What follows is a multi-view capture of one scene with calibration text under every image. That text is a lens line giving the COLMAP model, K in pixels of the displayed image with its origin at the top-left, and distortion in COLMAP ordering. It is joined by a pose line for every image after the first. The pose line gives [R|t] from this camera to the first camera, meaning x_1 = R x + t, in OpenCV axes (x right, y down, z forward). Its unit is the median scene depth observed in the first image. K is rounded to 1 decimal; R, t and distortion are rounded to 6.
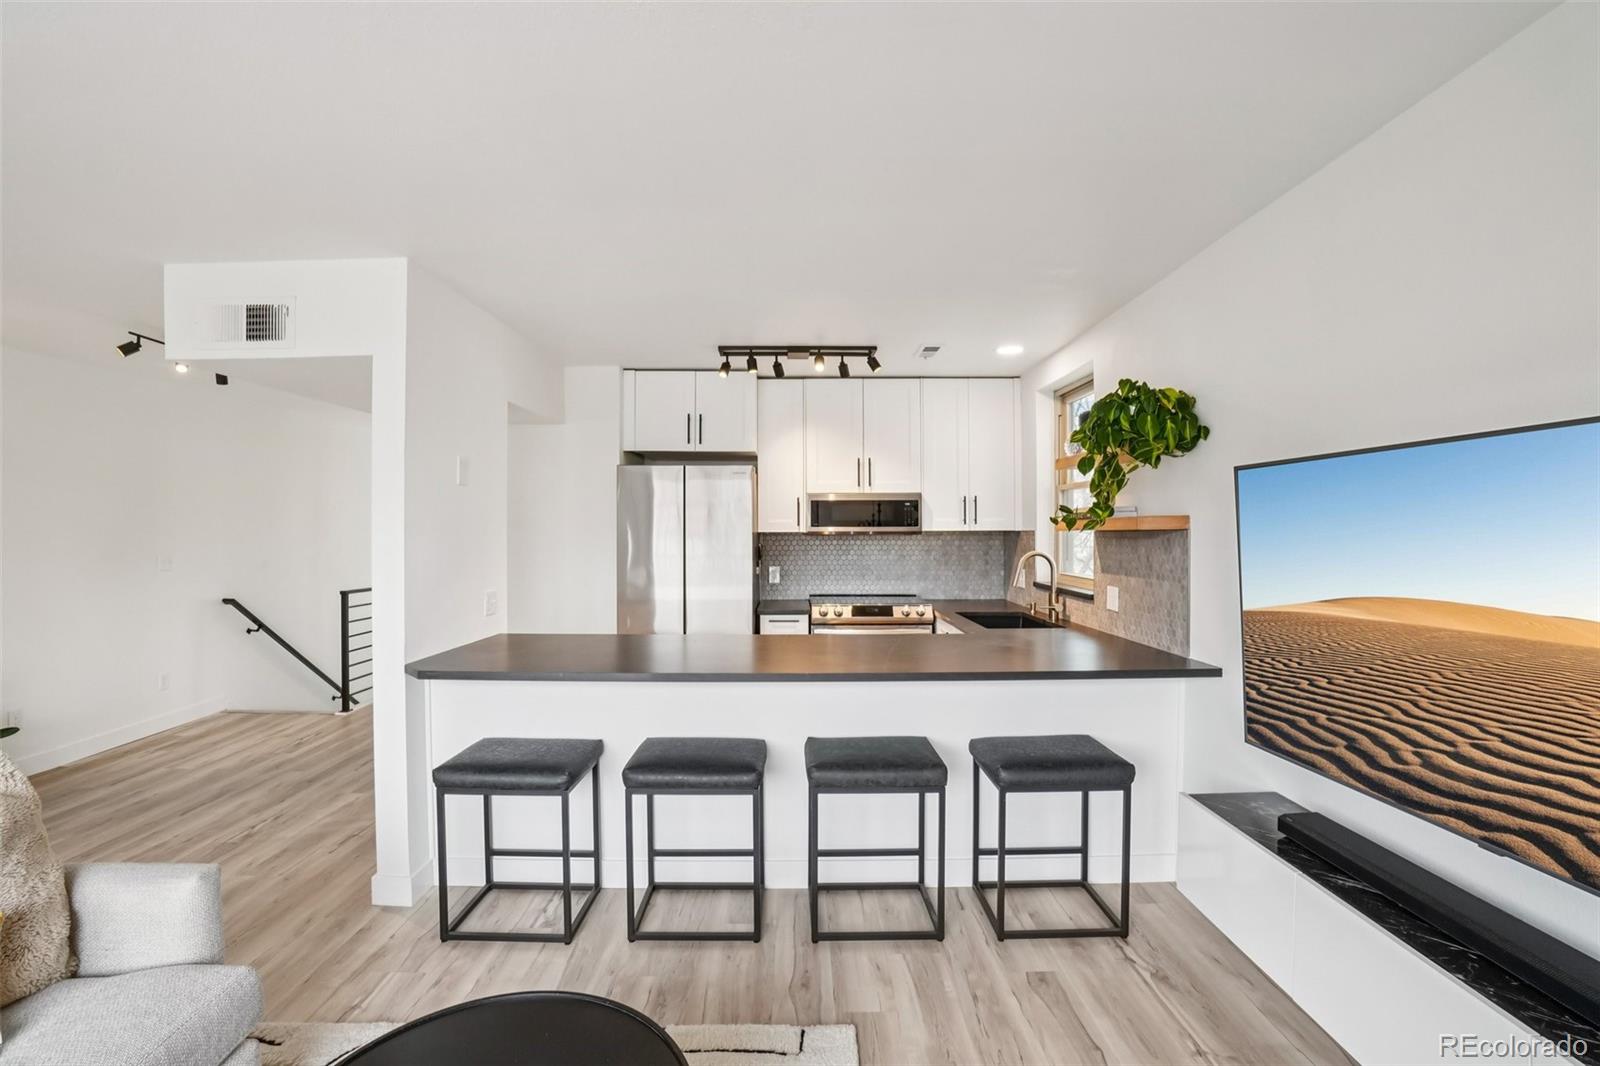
lens RADIAL K [[714.3, 0, 801.5], [0, 714.3, 547.5], [0, 0, 1]] dist [-0.052461, 0.015273]
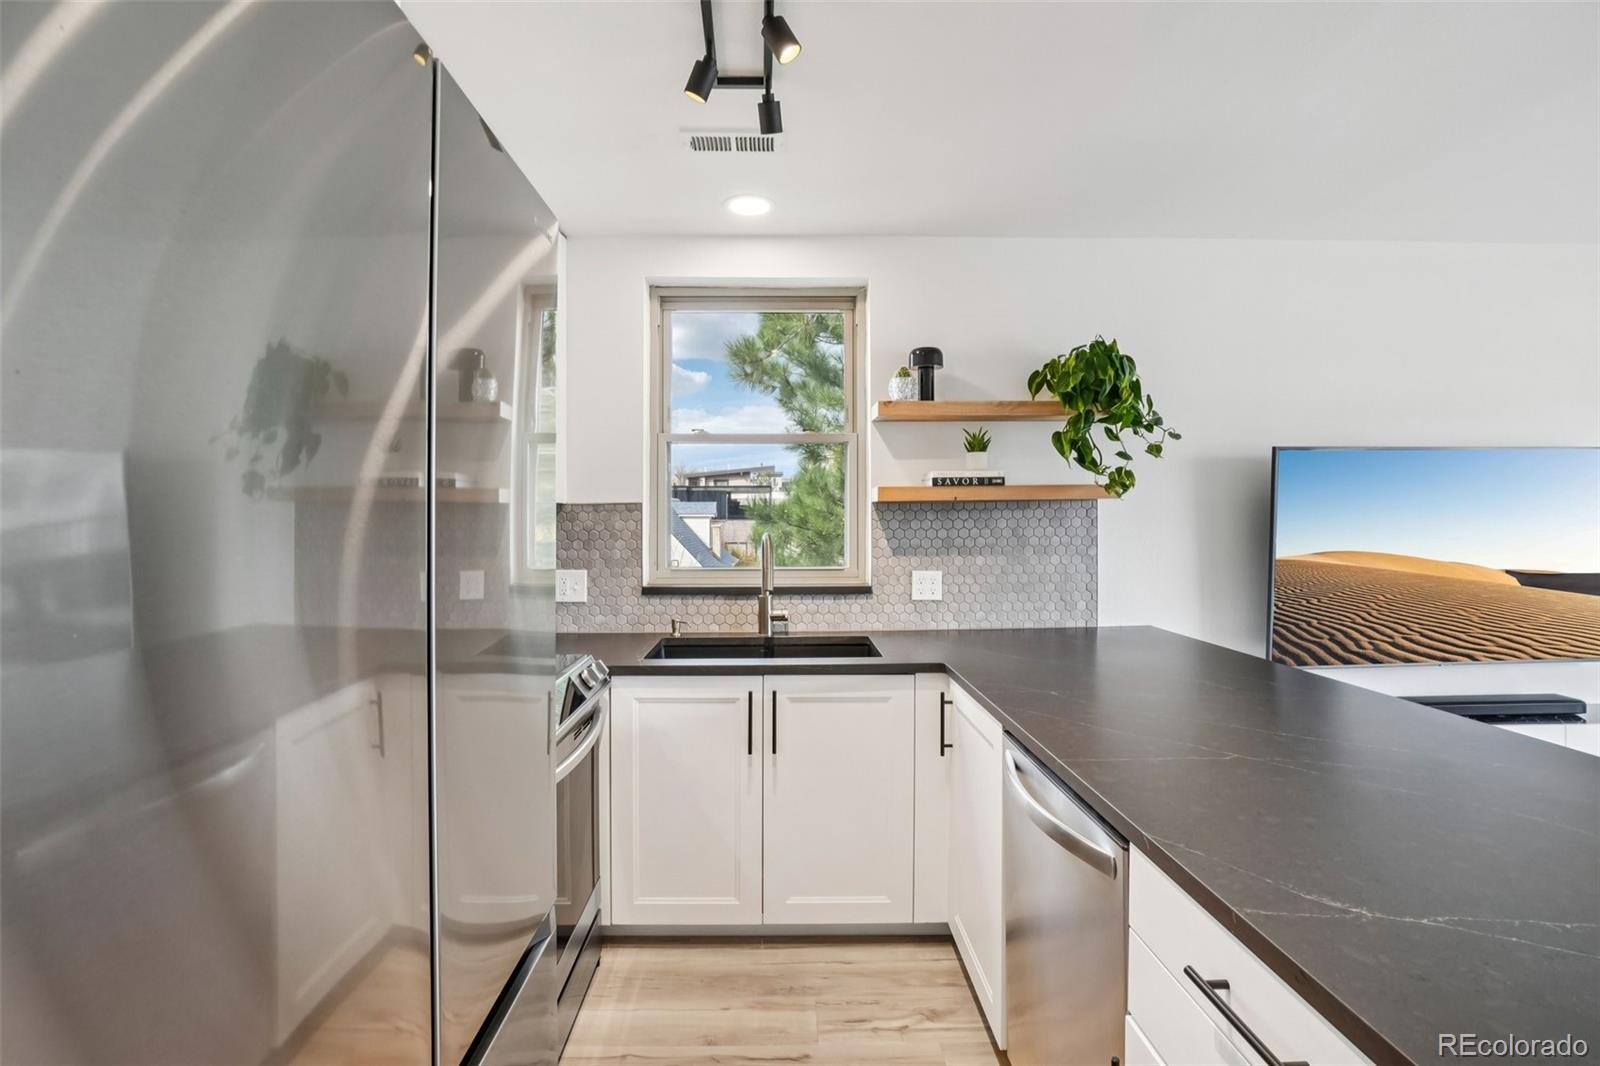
lens RADIAL K [[757.5, 0, 784.5], [0, 757.5, 517.7], [0, 0, 1]] dist [-0.047438, 0.011719]
pose [[0.004020, 0.001215, 0.999991, -0.305877], [0.028550, 0.999591, -0.001329, -0.006465], [-0.999584, 0.028555, 0.003984, 0.836714]]
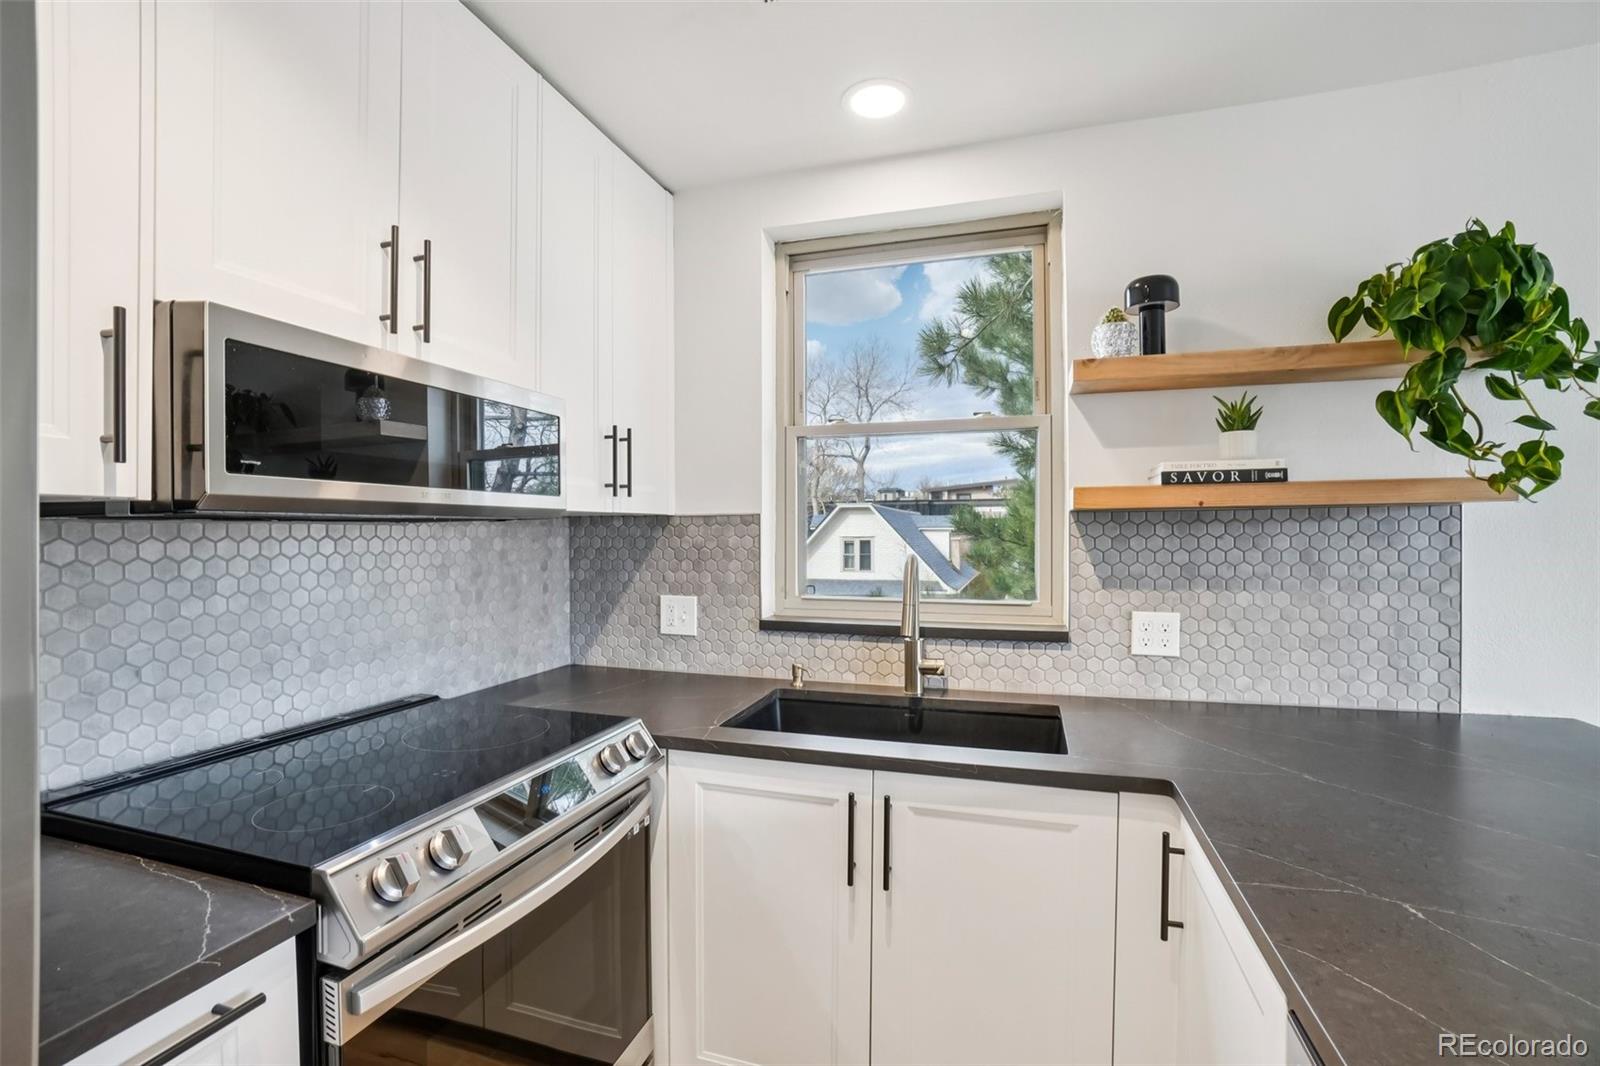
lens RADIAL K [[714.3, 0, 794.3], [0, 714.3, 531.4], [0, 0, 1]] dist [-0.052461, 0.015273]
pose [[0.321315, 0.000208, 0.946972, -0.118023], [0.025853, 0.999625, -0.008992, -0.006624], [-0.946619, 0.027371, 0.321189, 0.786183]]
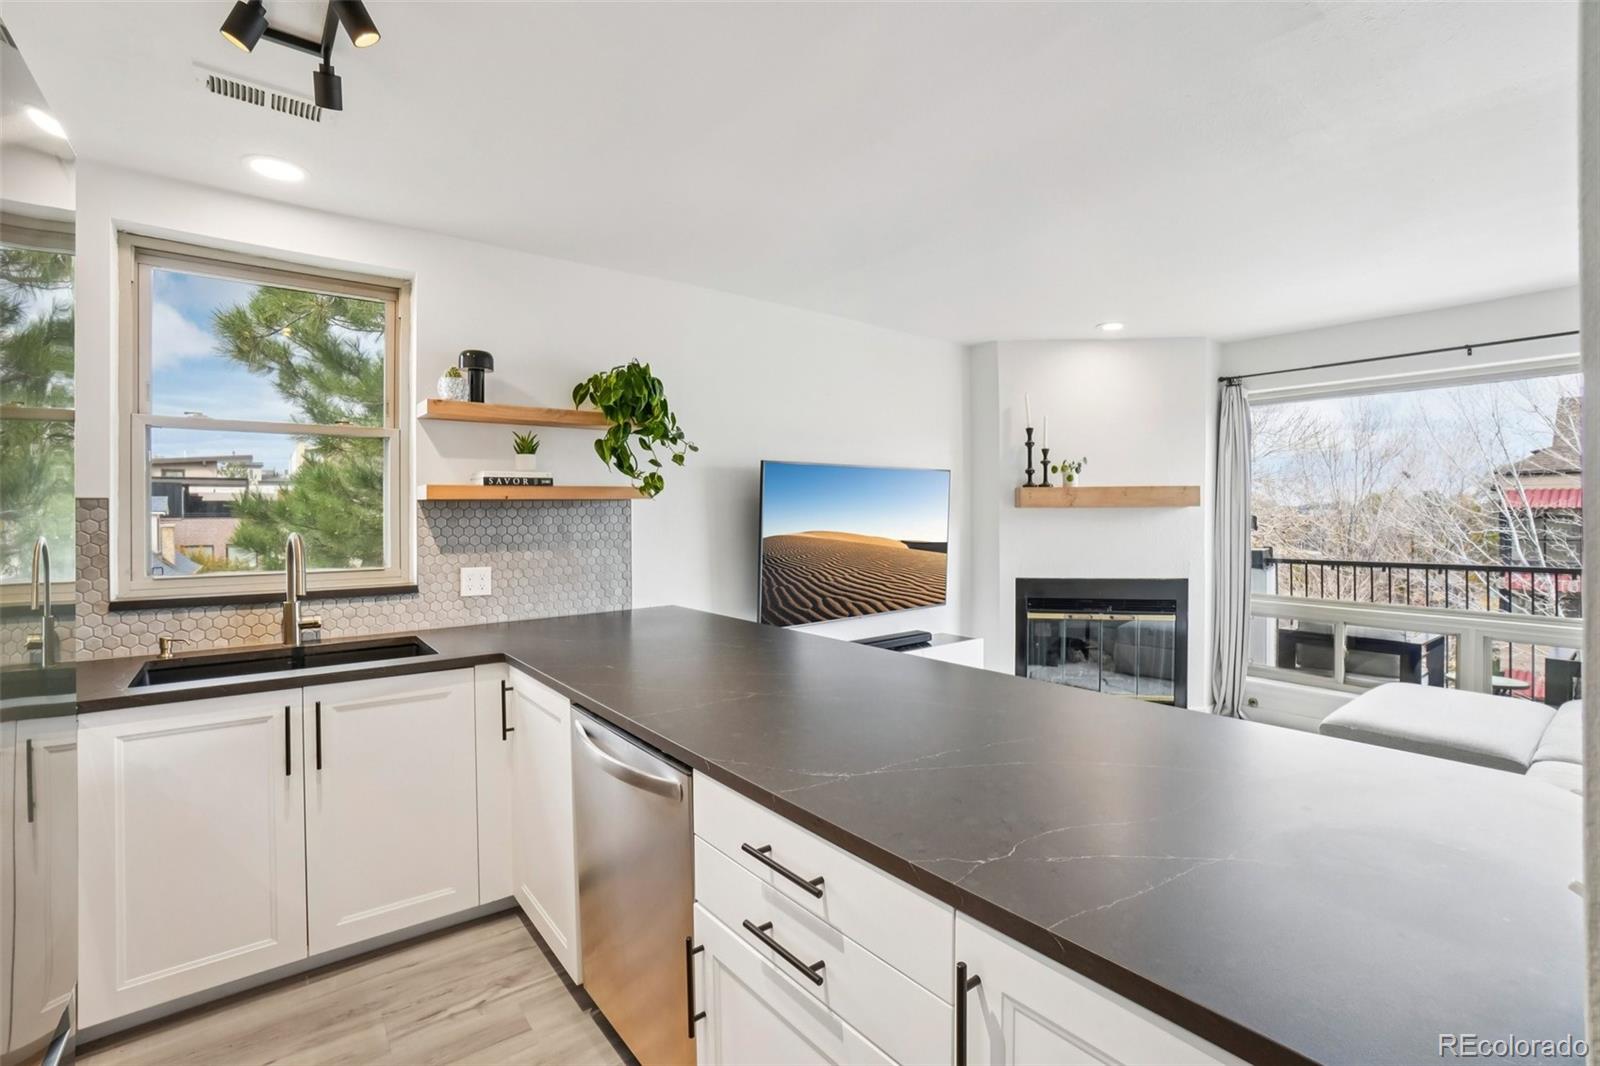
lens RADIAL K [[714.3, 0, 792.1], [0, 714.3, 519.3], [0, 0, 1]] dist [-0.052461, 0.015273]
pose [[-0.601542, -0.002935, 0.798836, -0.323310], [0.025656, 0.999406, 0.022991, -0.007698], [-0.798429, 0.034325, -0.601109, 0.868396]]
